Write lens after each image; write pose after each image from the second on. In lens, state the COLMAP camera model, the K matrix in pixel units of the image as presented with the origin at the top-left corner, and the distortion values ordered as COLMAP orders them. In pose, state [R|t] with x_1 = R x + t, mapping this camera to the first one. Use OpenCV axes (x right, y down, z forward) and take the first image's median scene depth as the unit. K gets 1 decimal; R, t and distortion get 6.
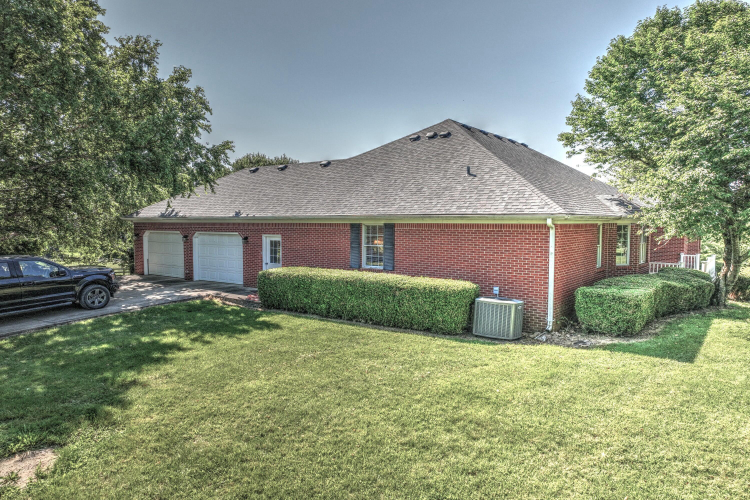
lens RADIAL K [[513.6, 0, 374.0], [0, 513.6, 270.4], [0, 0, 1]] dist [0.003530, 0.003677]
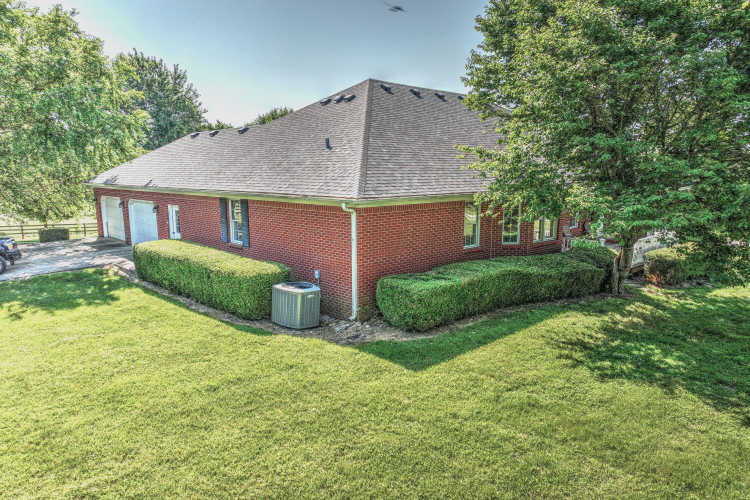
lens RADIAL K [[513.6, 0, 374.0], [0, 513.6, 270.4], [0, 0, 1]] dist [0.003530, 0.003677]
pose [[0.983401, 0.030388, -0.178881, 0.446404], [-0.011662, 0.994423, 0.104818, -0.061111], [0.181069, -0.100992, 0.978271, 0.068589]]
